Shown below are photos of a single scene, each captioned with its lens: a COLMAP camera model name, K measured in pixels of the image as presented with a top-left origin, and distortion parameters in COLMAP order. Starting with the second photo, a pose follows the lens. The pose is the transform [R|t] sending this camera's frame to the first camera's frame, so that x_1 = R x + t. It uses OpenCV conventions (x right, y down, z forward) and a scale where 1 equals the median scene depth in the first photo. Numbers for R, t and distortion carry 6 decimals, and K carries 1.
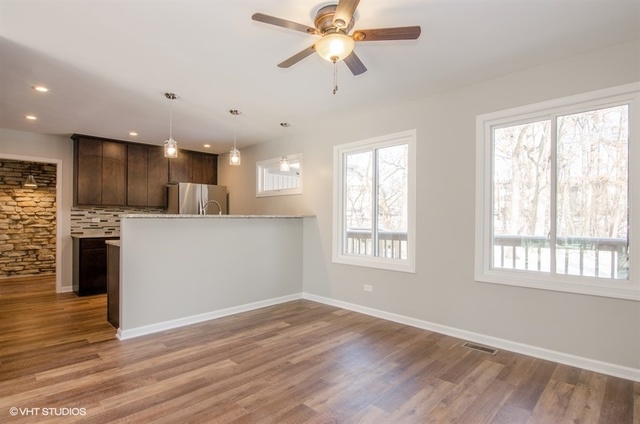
lens RADIAL K [[328.0, 0, 326.2], [0, 328.0, 215.4], [0, 0, 1]] dist [-0.005804, -0.000160]
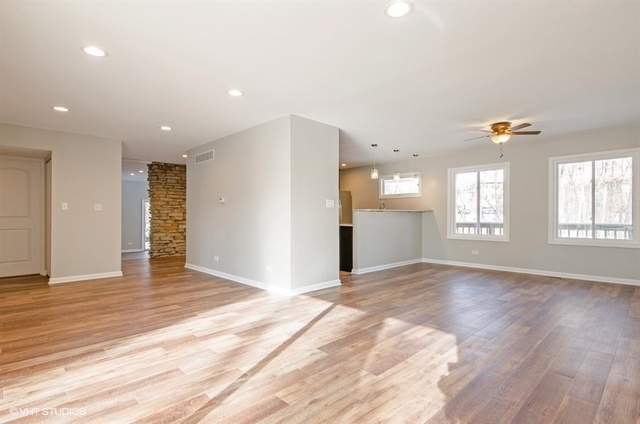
lens RADIAL K [[316.6, 0, 318.7], [0, 316.6, 211.4], [0, 0, 1]] dist [0.001760, -0.003316]
pose [[0.998562, 0.001596, -0.053576, -0.657554], [-0.001859, 0.999986, -0.004861, 0.017359], [0.053568, 0.004953, 0.998552, -0.764314]]
